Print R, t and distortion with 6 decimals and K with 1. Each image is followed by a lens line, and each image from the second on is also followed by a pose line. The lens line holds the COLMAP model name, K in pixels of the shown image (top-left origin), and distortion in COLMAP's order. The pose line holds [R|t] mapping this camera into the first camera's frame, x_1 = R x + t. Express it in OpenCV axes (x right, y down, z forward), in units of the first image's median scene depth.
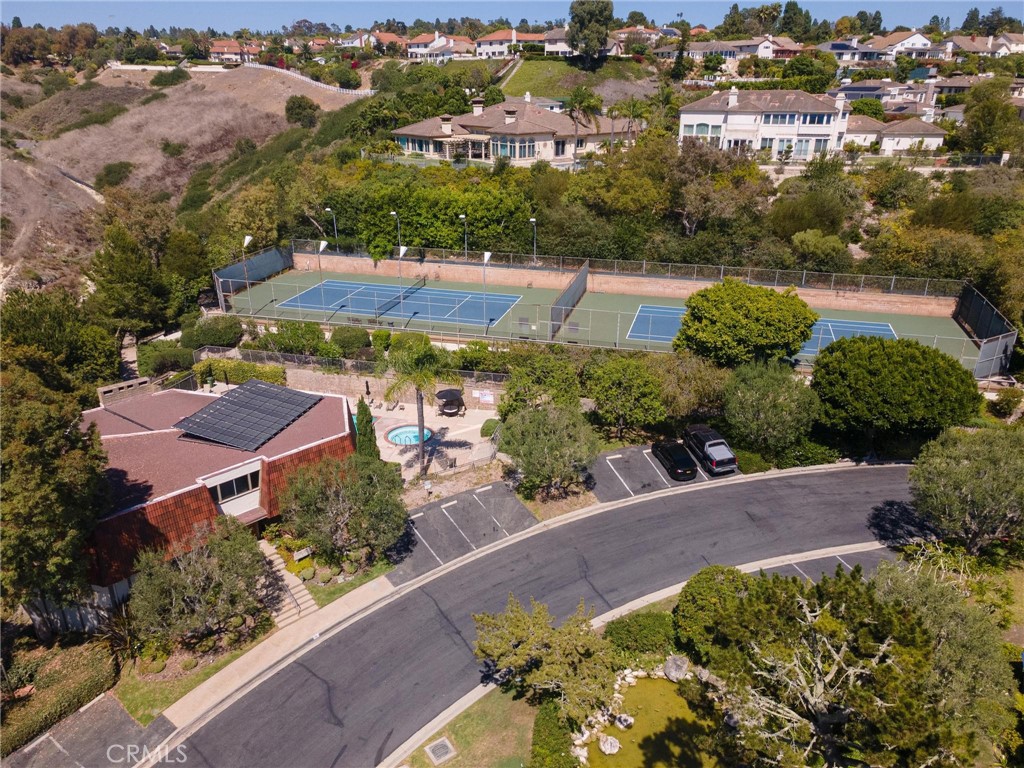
lens RADIAL K [[745.0, 0, 512.2], [0, 745.0, 389.6], [0, 0, 1]] dist [0.031100, 0.027747]
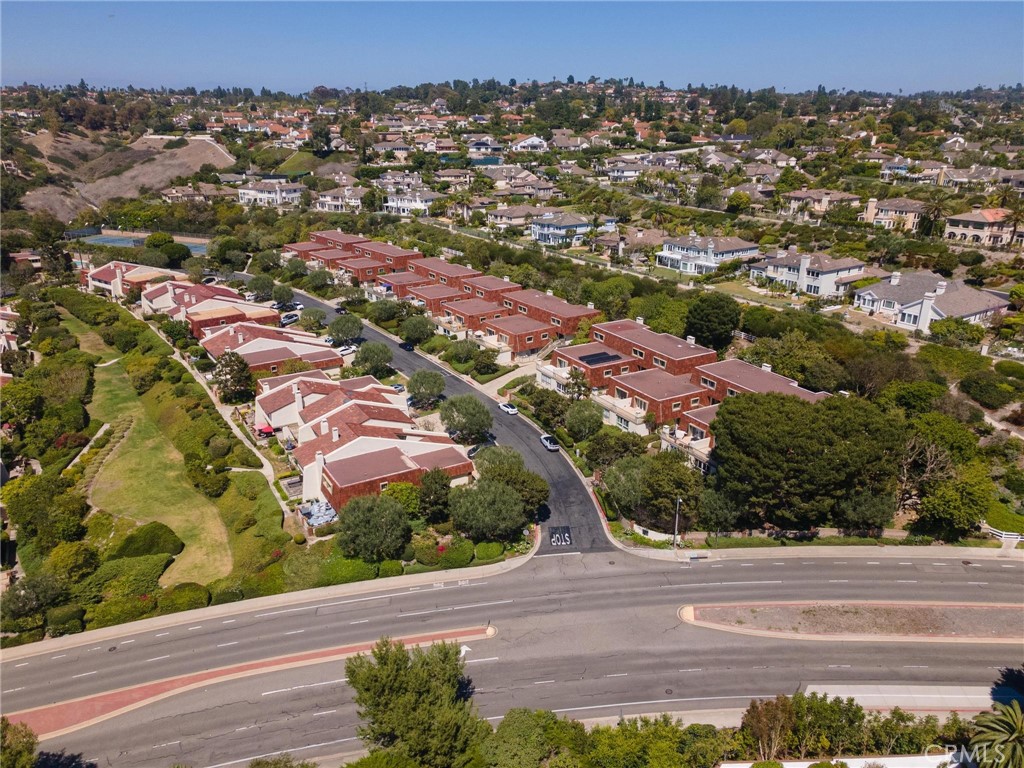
lens RADIAL K [[745.0, 0, 512.2], [0, 745.0, 389.6], [0, 0, 1]] dist [0.031100, 0.027747]
pose [[0.994781, 0.044405, -0.091865, 0.389674], [-0.048508, 0.997900, -0.042923, 0.121394], [0.089766, 0.047155, 0.994846, -0.443144]]
